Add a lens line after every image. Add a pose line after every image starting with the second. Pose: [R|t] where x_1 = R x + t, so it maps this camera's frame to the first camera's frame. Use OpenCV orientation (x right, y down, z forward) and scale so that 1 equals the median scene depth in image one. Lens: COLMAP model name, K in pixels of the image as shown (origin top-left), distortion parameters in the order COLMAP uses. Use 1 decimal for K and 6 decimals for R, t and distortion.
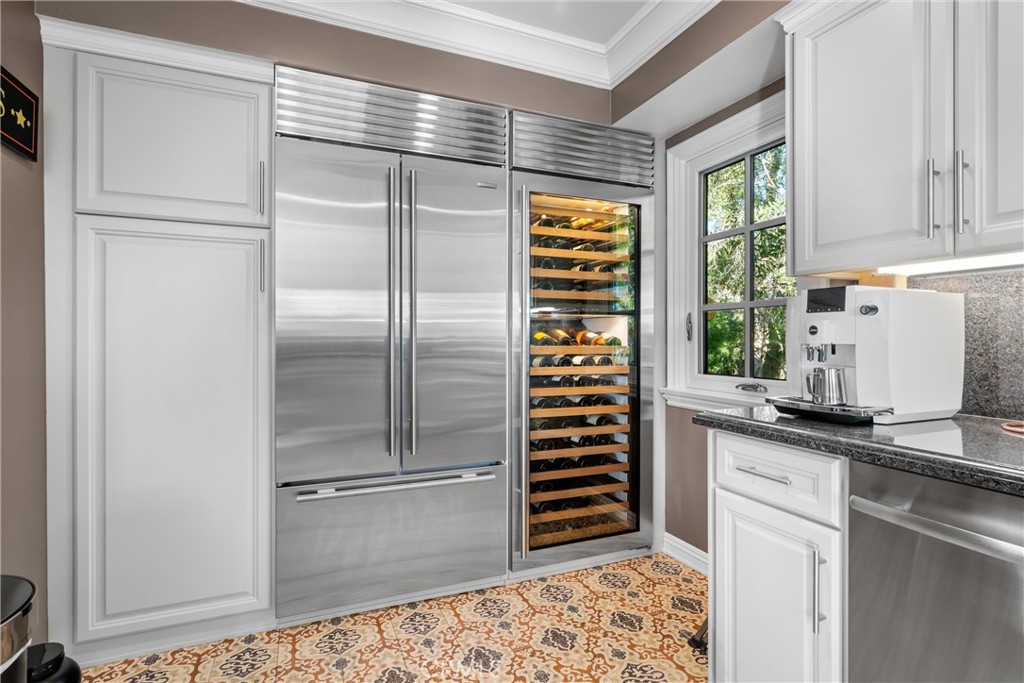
lens RADIAL K [[483.9, 0, 515.5], [0, 483.9, 334.0], [0, 0, 1]] dist [-0.000865, -0.001666]
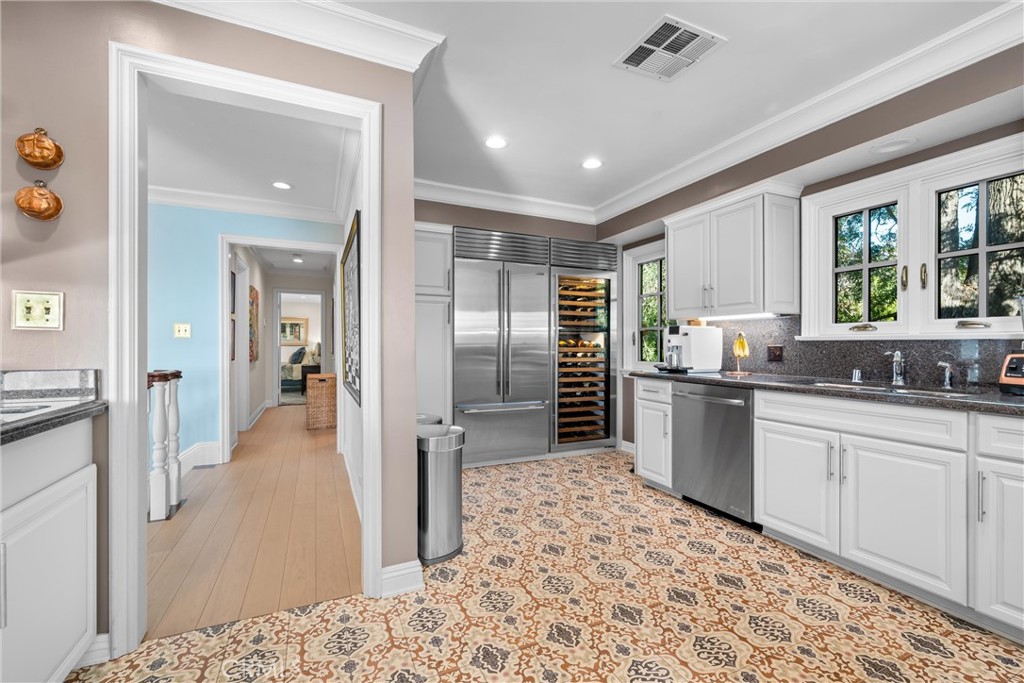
lens RADIAL K [[422.9, 0, 508.1], [0, 422.9, 341.9], [0, 0, 1]] dist [-0.028496, -0.000620]
pose [[0.999904, -0.000871, 0.013801, -0.199680], [0.000825, 0.999994, 0.003310, -0.006548], [-0.013804, -0.003298, 0.999899, -0.786784]]
